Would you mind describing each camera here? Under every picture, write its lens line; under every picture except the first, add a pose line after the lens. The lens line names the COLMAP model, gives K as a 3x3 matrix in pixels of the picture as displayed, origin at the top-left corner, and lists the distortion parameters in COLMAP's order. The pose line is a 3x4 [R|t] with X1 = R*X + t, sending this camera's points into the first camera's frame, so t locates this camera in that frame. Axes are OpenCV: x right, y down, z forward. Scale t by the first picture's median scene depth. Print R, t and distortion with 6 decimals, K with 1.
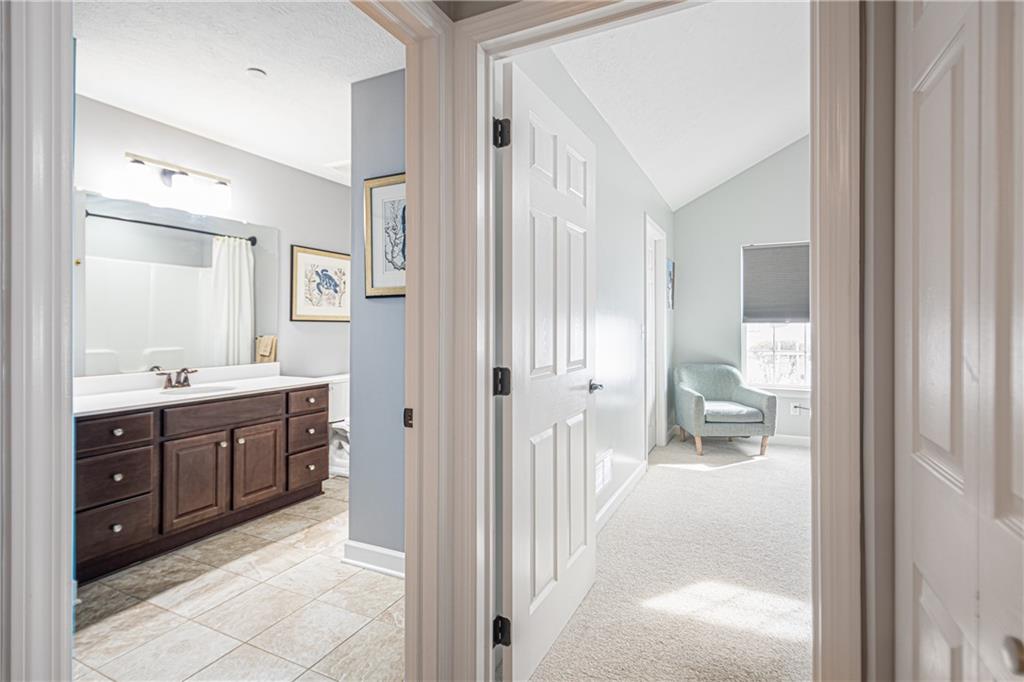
lens RADIAL K [[492.3, 0, 498.6], [0, 492.3, 322.0], [0, 0, 1]] dist [0.007725, -0.003454]
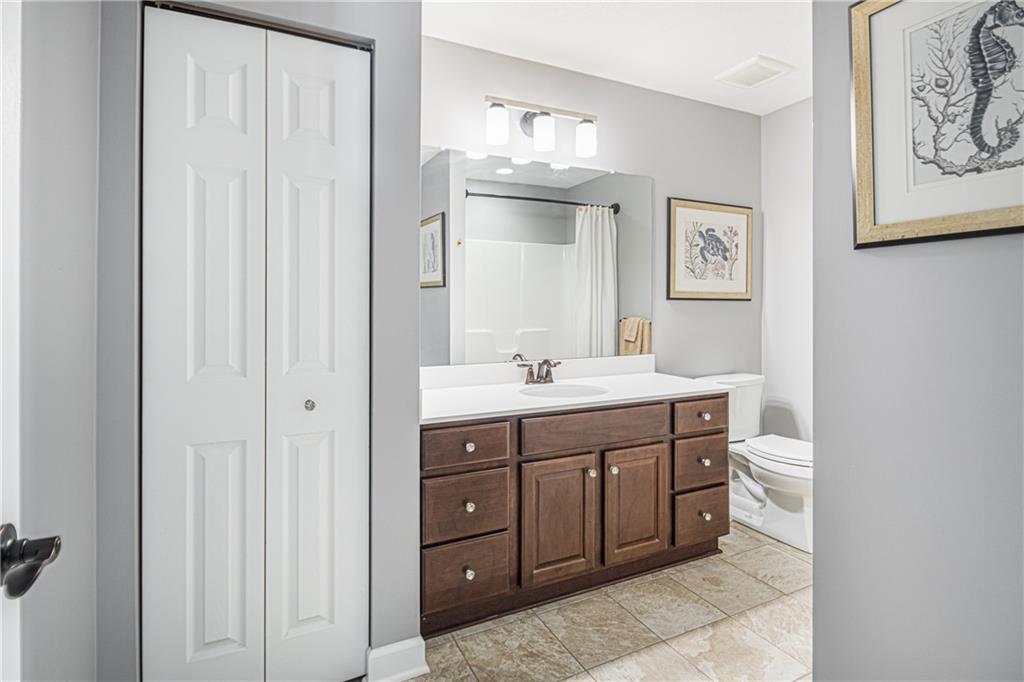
lens RADIAL K [[499.8, 0, 504.5], [0, 499.8, 301.1], [0, 0, 1]] dist [-0.001616, -0.000943]
pose [[0.787421, -0.005420, -0.616391, -0.196054], [0.004054, 0.999985, -0.003615, 0.002614], [0.616402, 0.000348, 0.787432, 0.328539]]
